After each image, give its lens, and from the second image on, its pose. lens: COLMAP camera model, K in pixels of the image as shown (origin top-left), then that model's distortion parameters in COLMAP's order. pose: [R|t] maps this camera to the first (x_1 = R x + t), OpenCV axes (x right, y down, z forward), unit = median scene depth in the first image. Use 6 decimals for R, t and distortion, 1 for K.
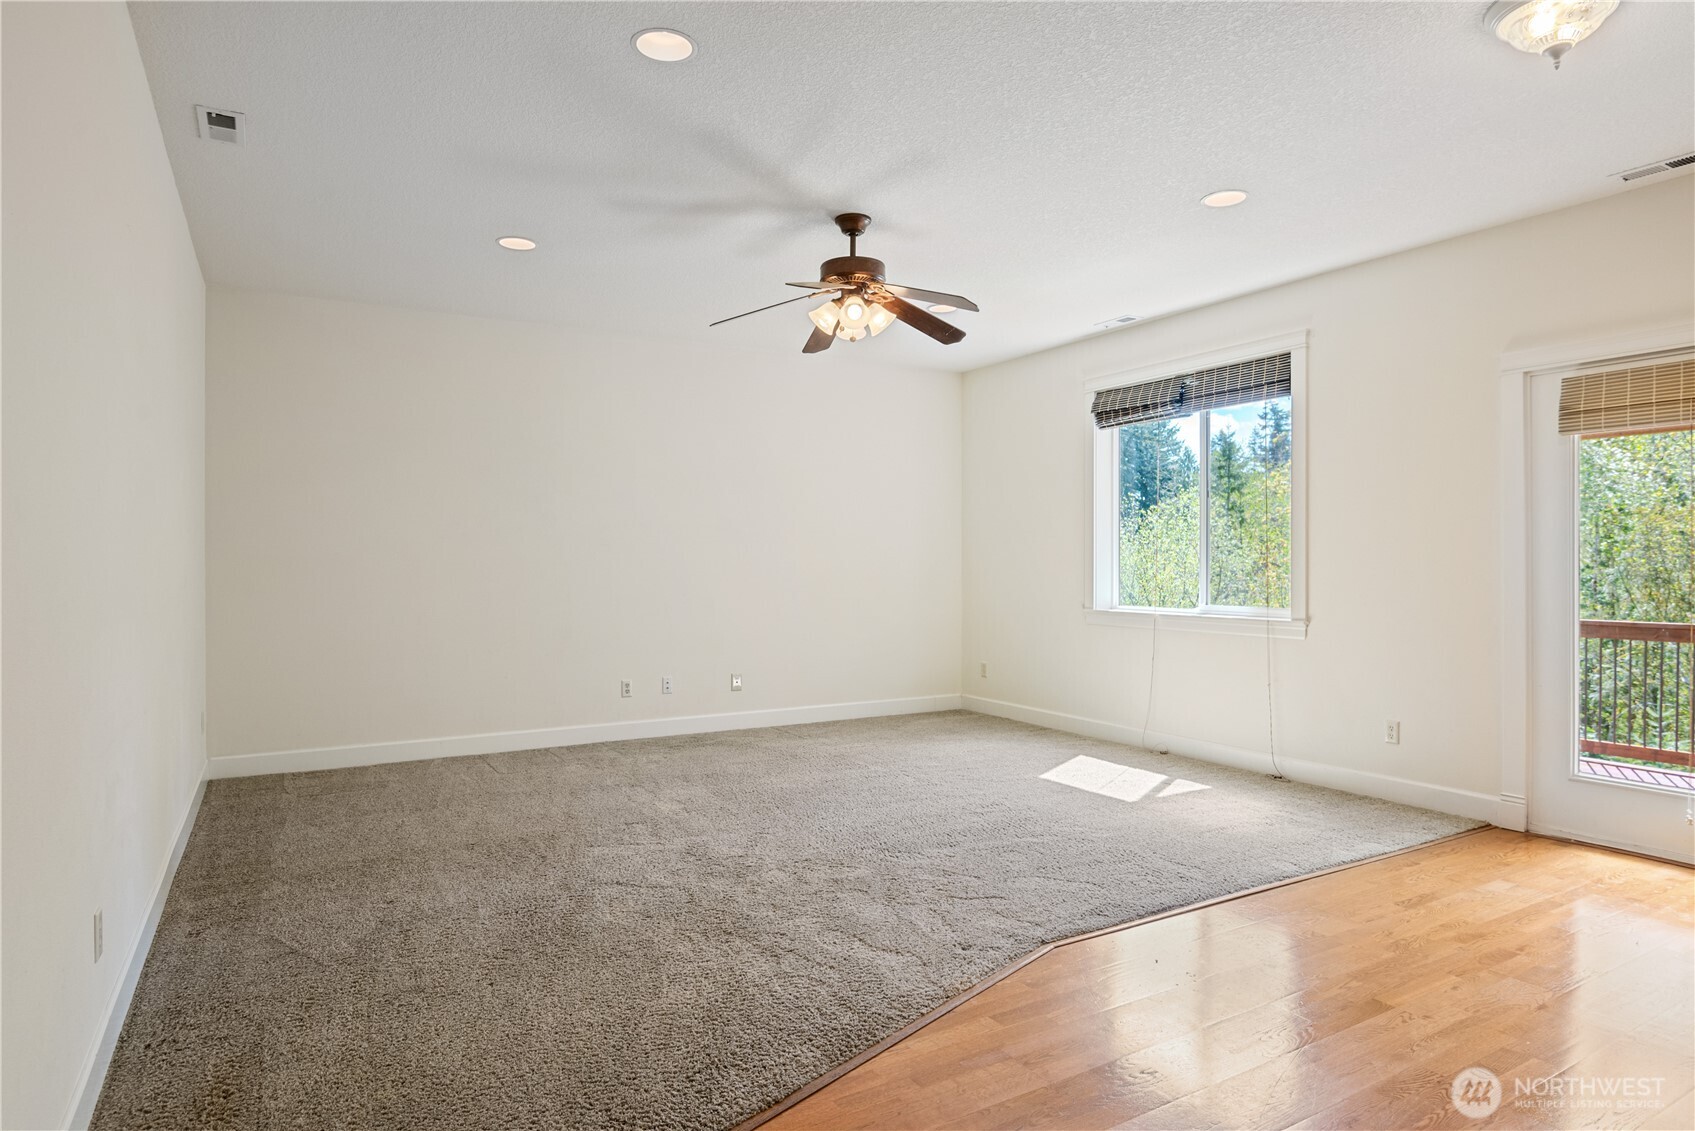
lens RADIAL K [[952.2, 0, 843.5], [0, 952.2, 571.6], [0, 0, 1]] dist [-0.035392, -0.002572]
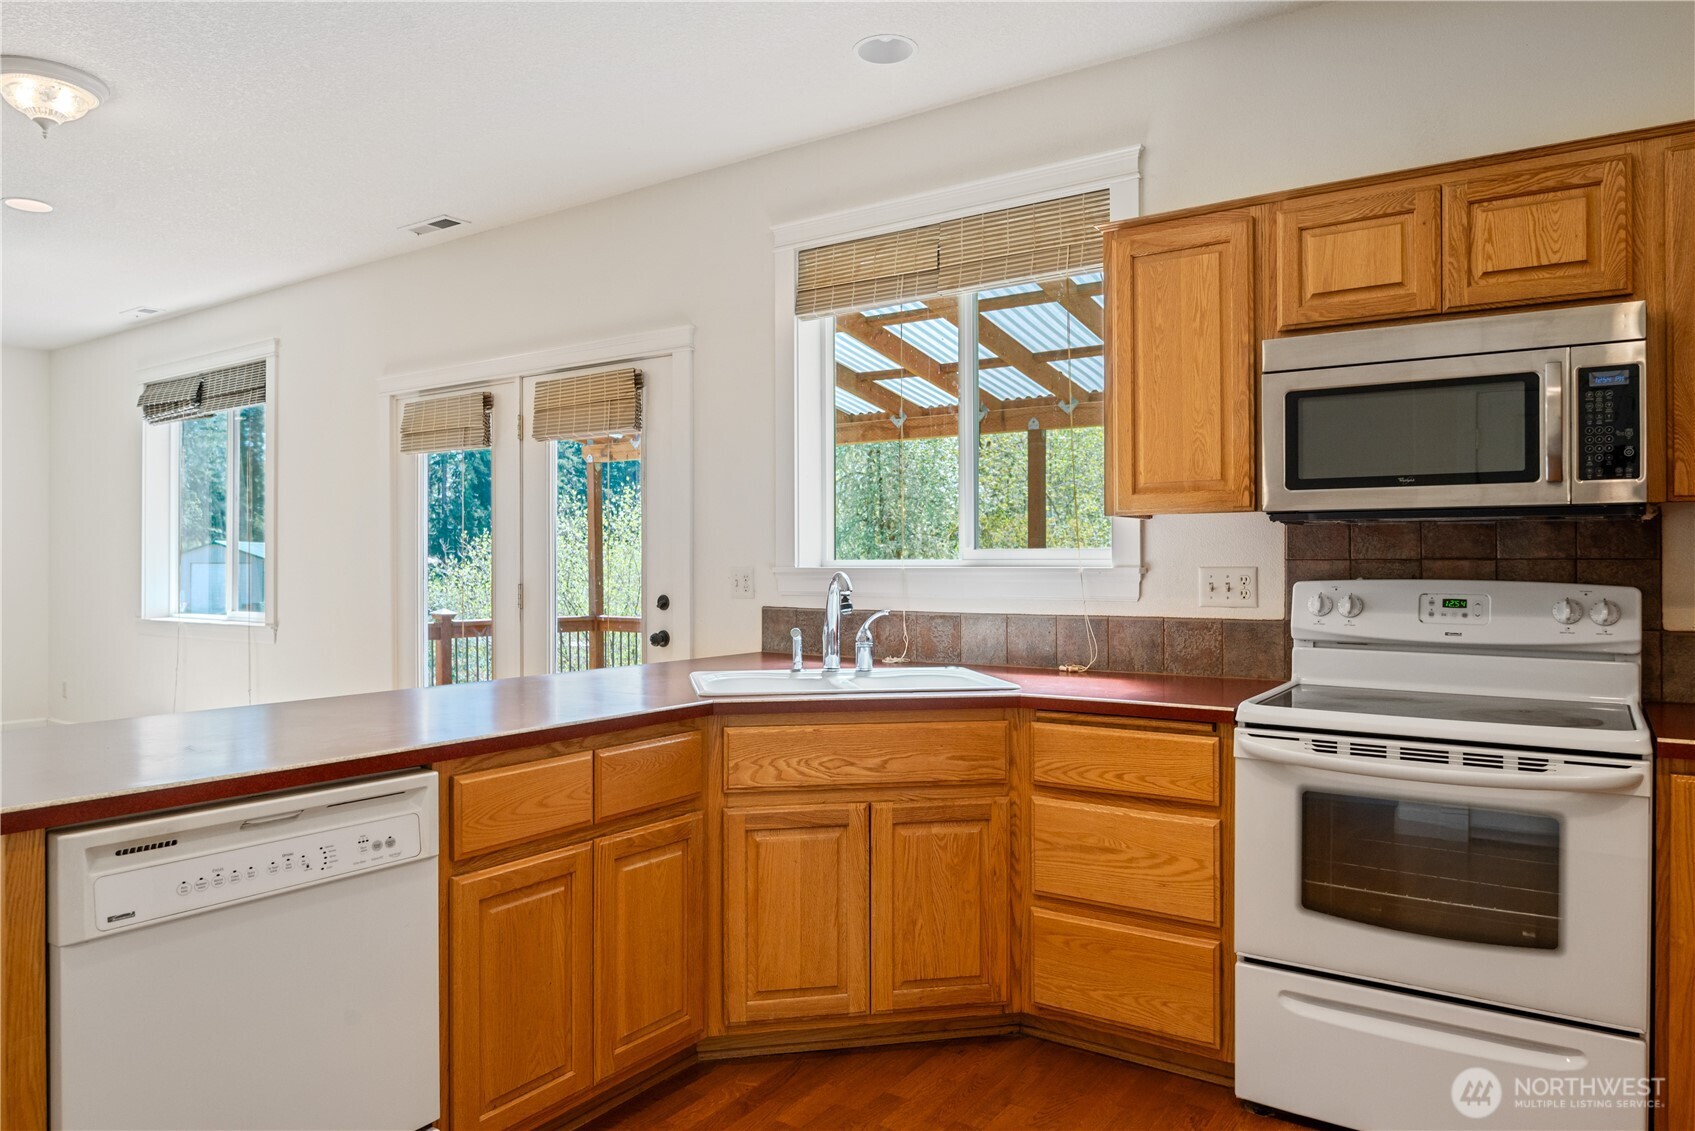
lens RADIAL K [[1066.5, 0, 845.8], [0, 1066.5, 560.9], [0, 0, 1]] dist [-0.023884, 0.002038]
pose [[0.892066, 0.001342, 0.451903, 0.516657], [0.004191, 0.999928, -0.011242, -0.001885], [-0.451885, 0.011923, 0.891996, -0.289024]]
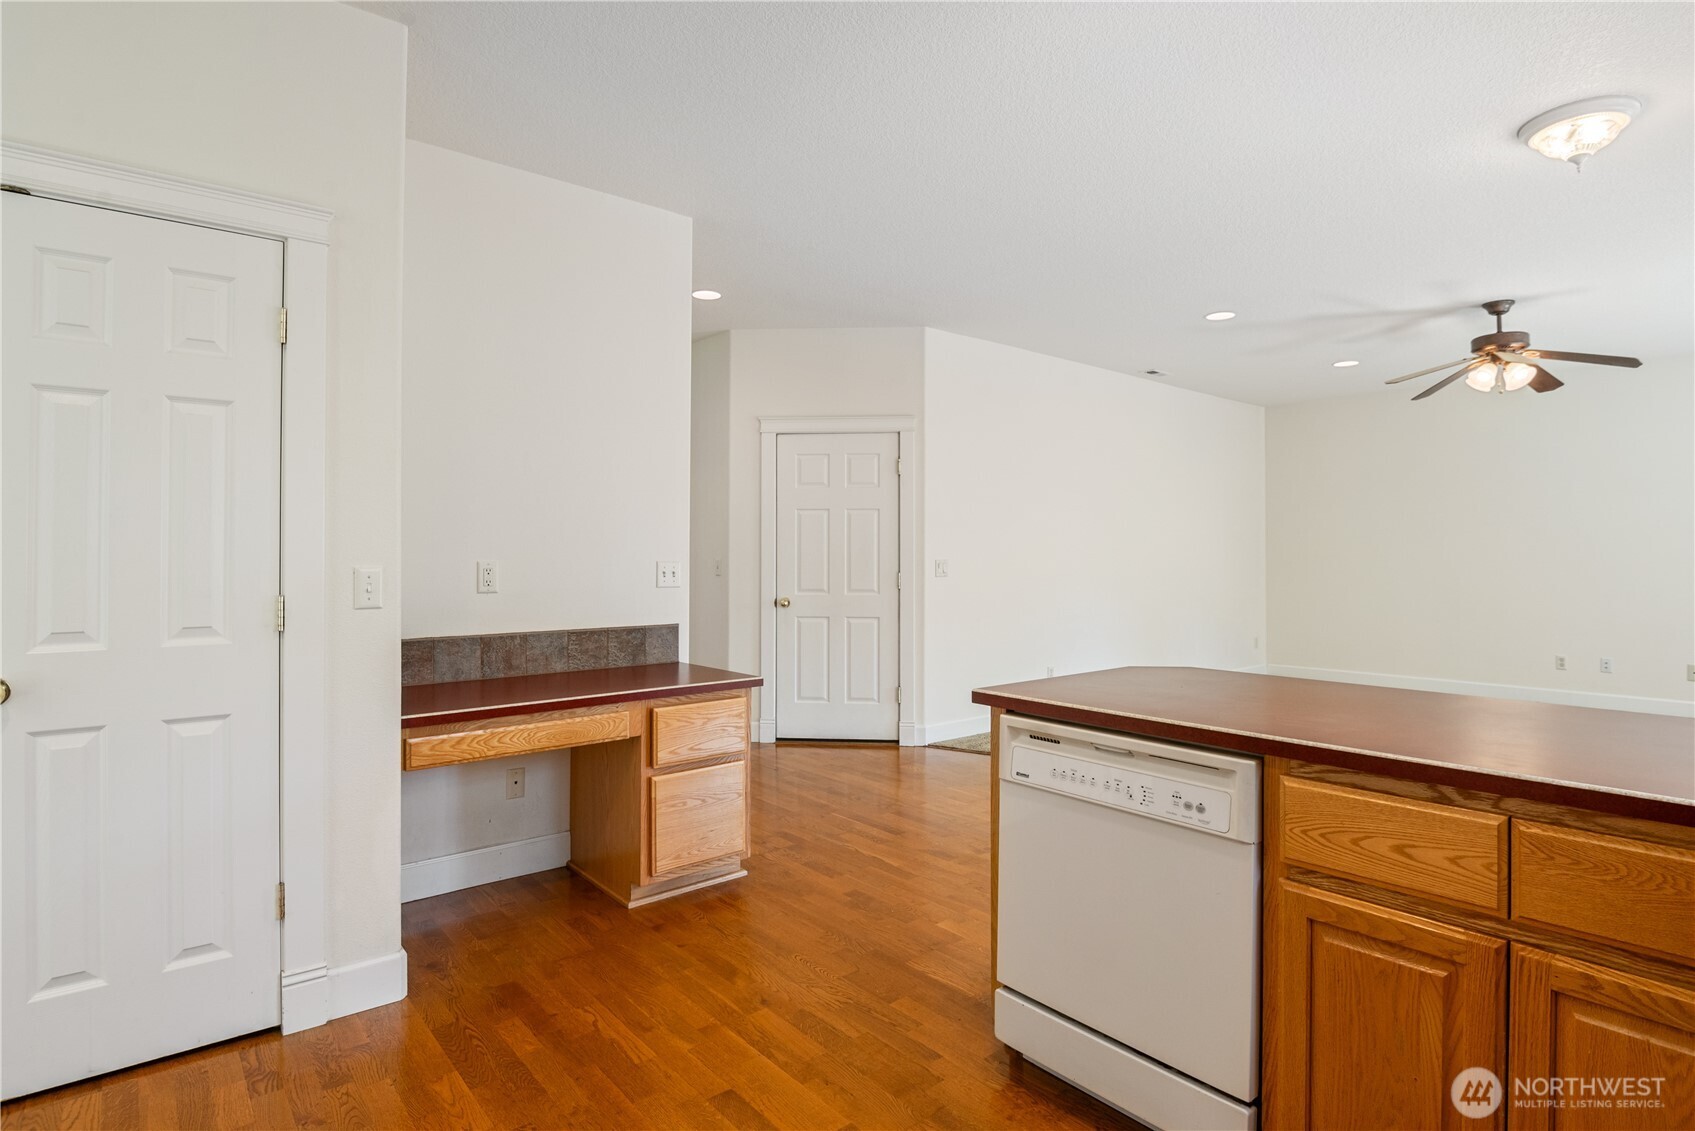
lens RADIAL K [[863.8, 0, 853.5], [0, 863.8, 547.3], [0, 0, 1]] dist [-0.028282, 0.000353]
pose [[0.187834, -0.009172, -0.982158, 0.821389], [-0.007169, 0.999917, -0.010709, -0.005026], [0.982175, 0.009052, 0.187753, -0.095811]]
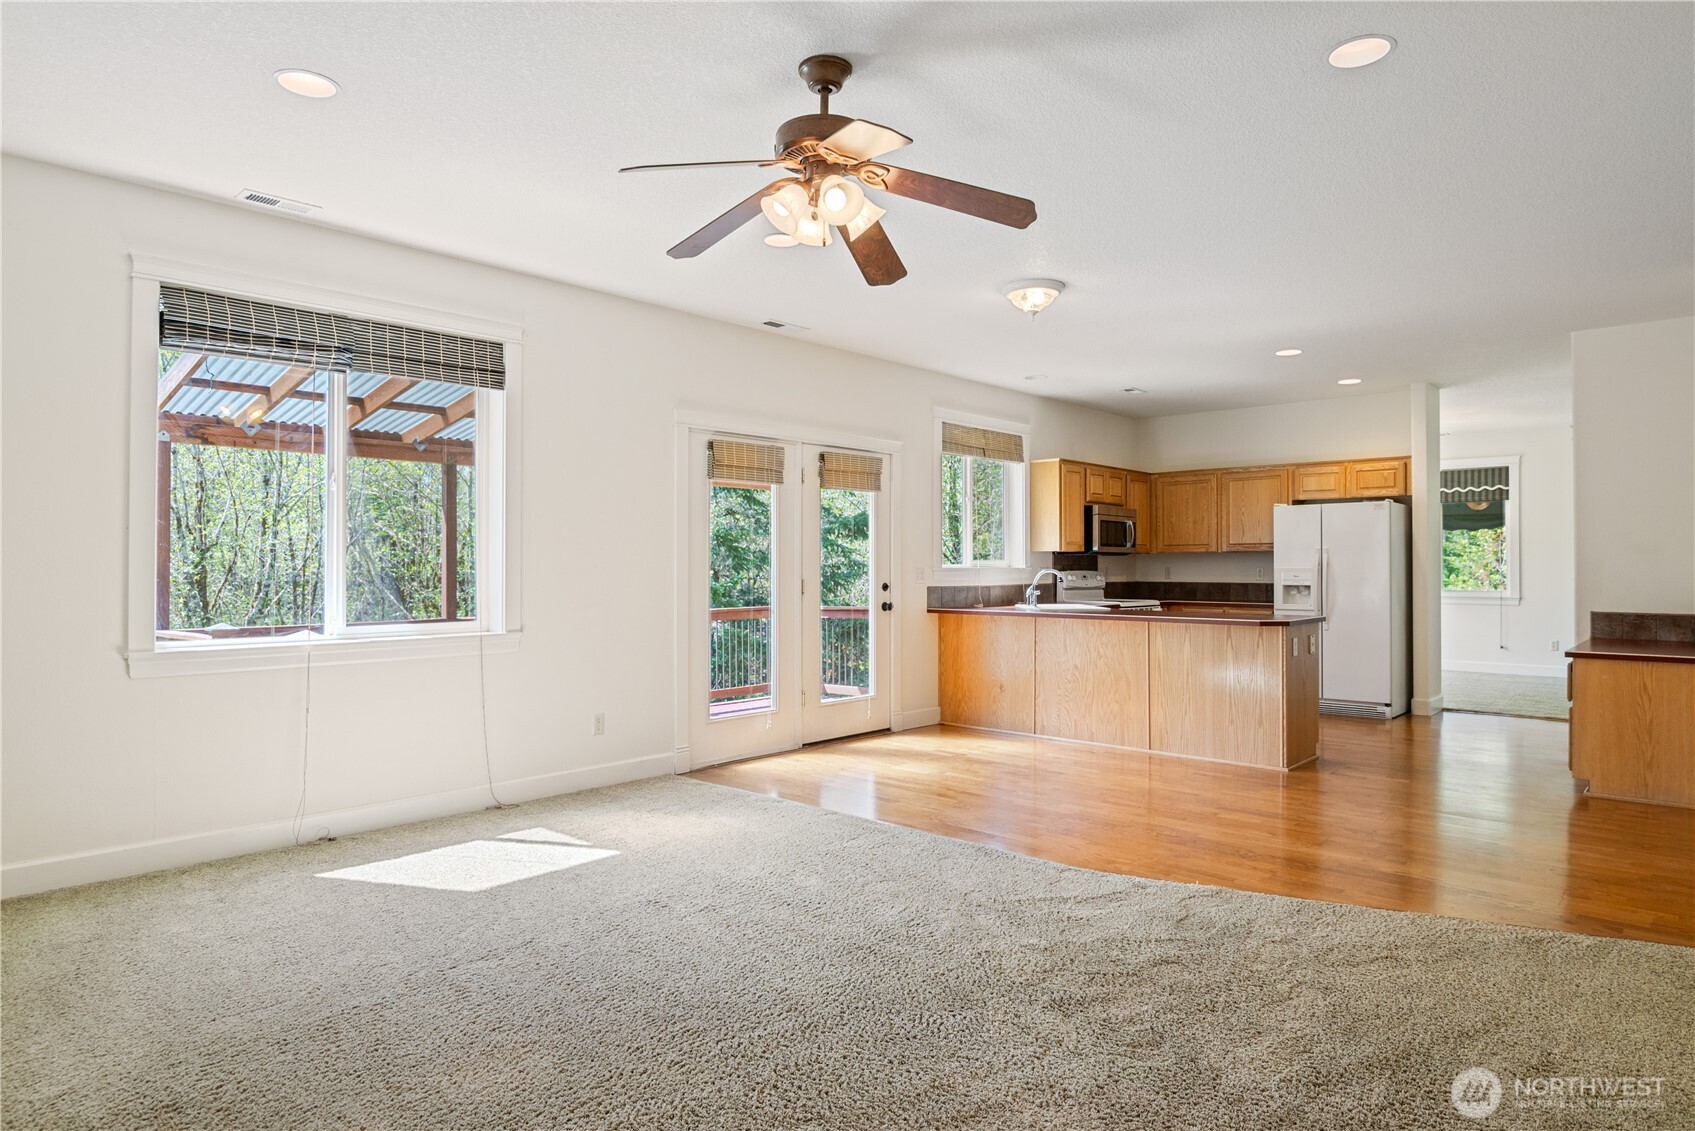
lens RADIAL K [[952.2, 0, 833.3], [0, 952.2, 561.0], [0, 0, 1]] dist [-0.035392, -0.002572]
pose [[-0.284996, 0.005890, 0.958511, -0.513793], [0.008496, 0.999957, -0.003619, -0.012056], [-0.958491, 0.007113, -0.285034, 0.956928]]
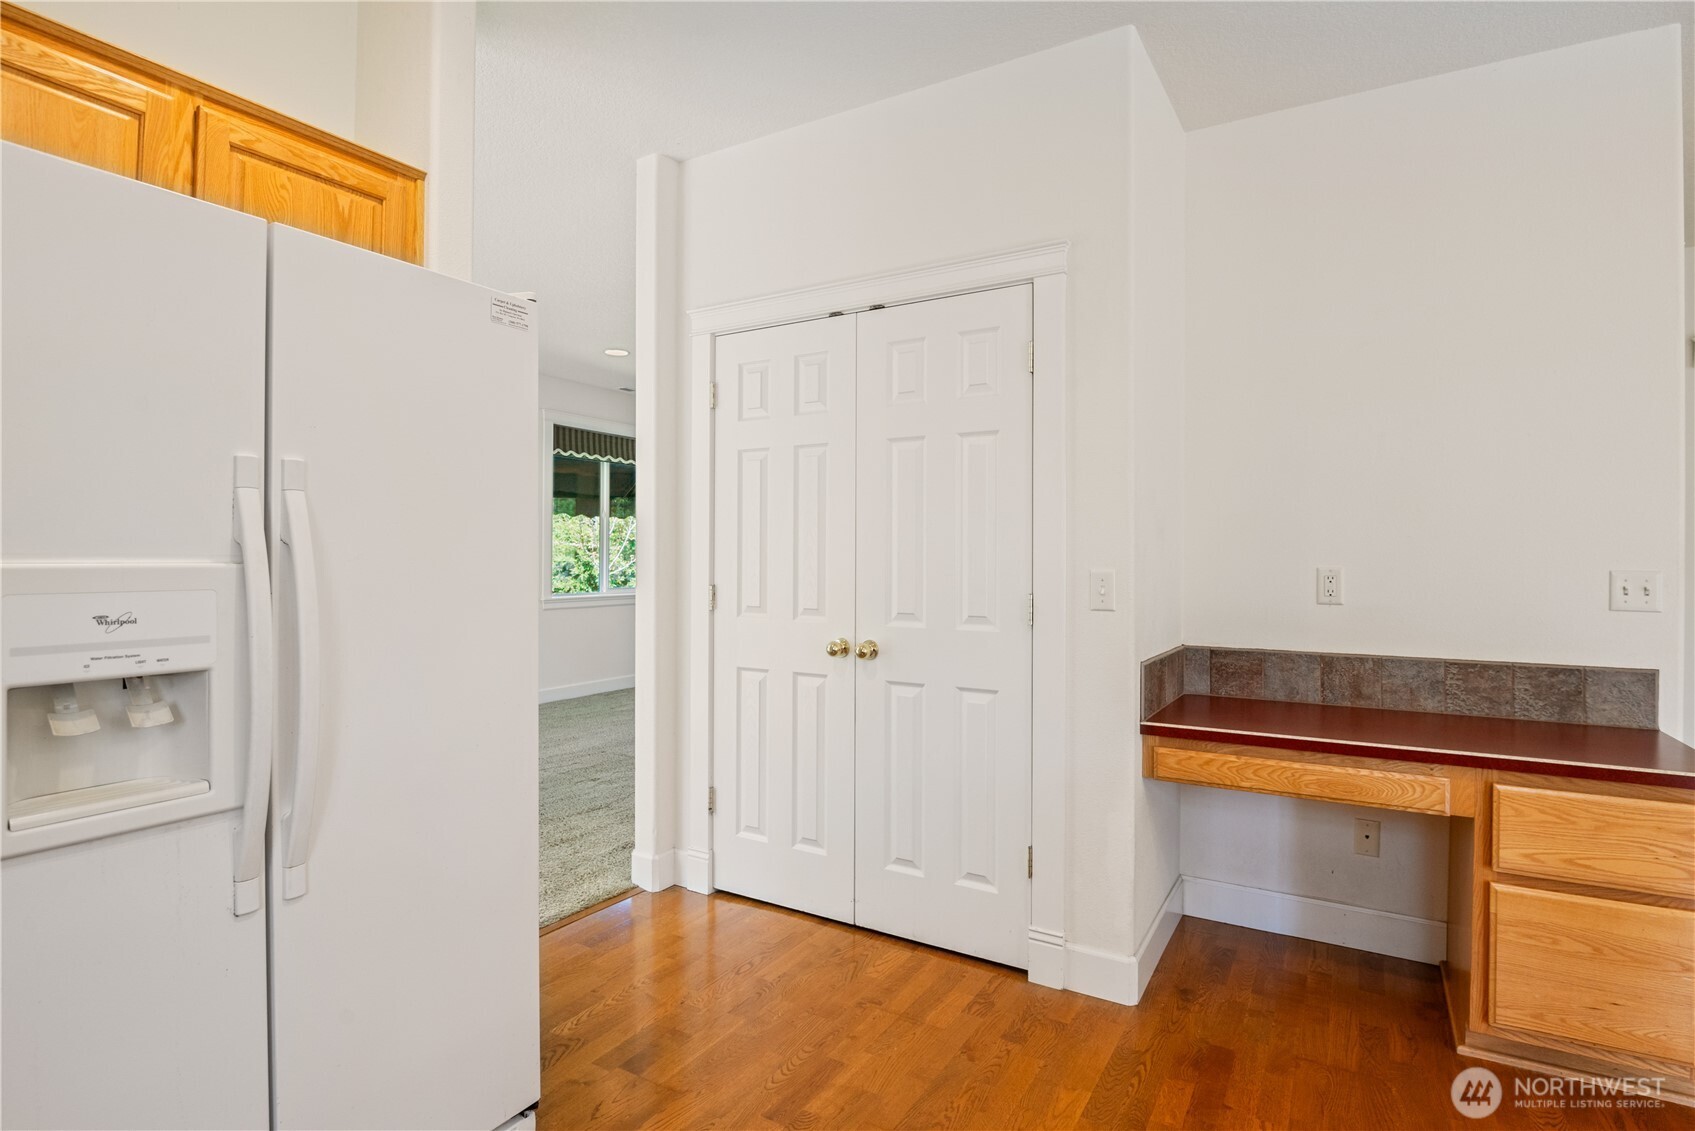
lens RADIAL K [[863.8, 0, 843.7], [0, 863.8, 554.5], [0, 0, 1]] dist [-0.028282, 0.000353]
pose [[-0.875748, -0.008107, -0.482701, 0.680447], [-0.010555, 0.999942, 0.002354, -0.005767], [0.482653, 0.007156, -0.875782, 0.078992]]
